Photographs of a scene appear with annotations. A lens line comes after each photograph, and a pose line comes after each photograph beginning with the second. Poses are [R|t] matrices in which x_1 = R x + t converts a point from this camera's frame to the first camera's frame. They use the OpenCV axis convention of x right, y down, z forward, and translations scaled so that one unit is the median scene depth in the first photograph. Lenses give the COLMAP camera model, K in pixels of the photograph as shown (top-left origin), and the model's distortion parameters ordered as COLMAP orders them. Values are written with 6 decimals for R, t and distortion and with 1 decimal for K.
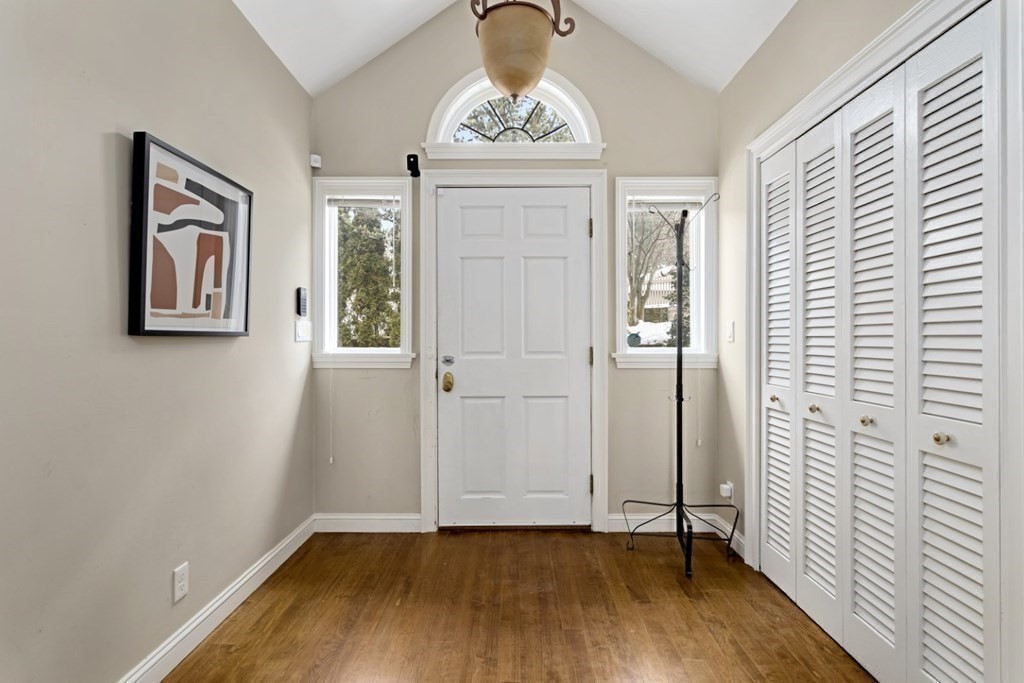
lens RADIAL K [[495.0, 0, 514.5], [0, 495.0, 335.8], [0, 0, 1]] dist [0.006410, 0.000772]
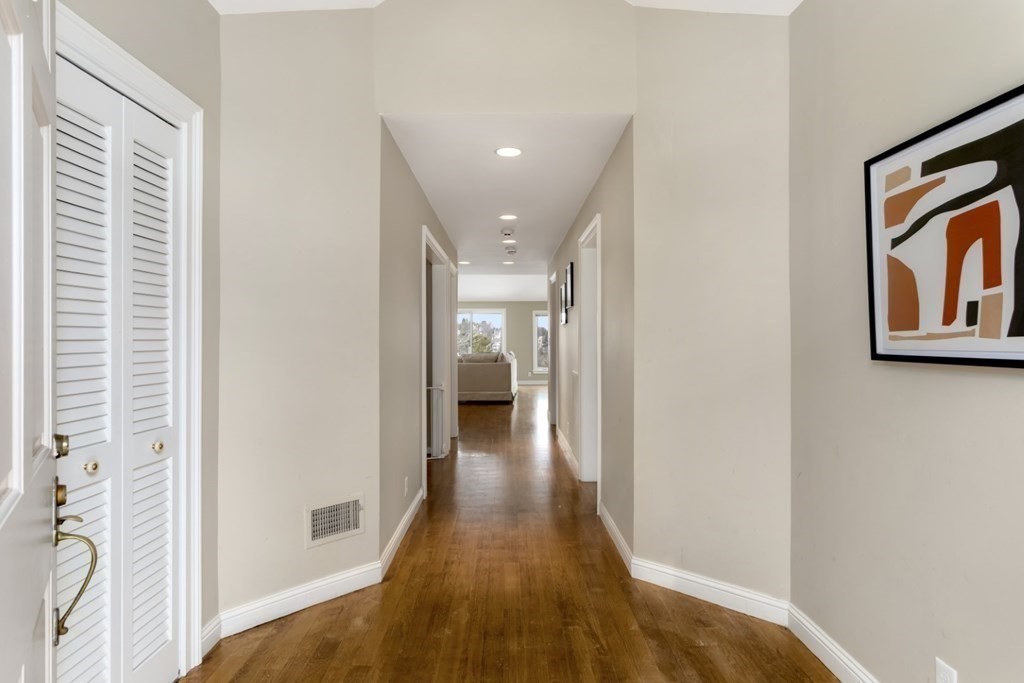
lens RADIAL K [[738.3, 0, 512.4], [0, 738.3, 339.5], [0, 0, 1]] dist [-0.006961, 0.002033]
pose [[-0.999348, 0.002157, -0.036052, 0.032923], [0.002106, 0.999997, 0.001440, -0.038861], [0.036055, 0.001364, -0.999349, 2.111222]]
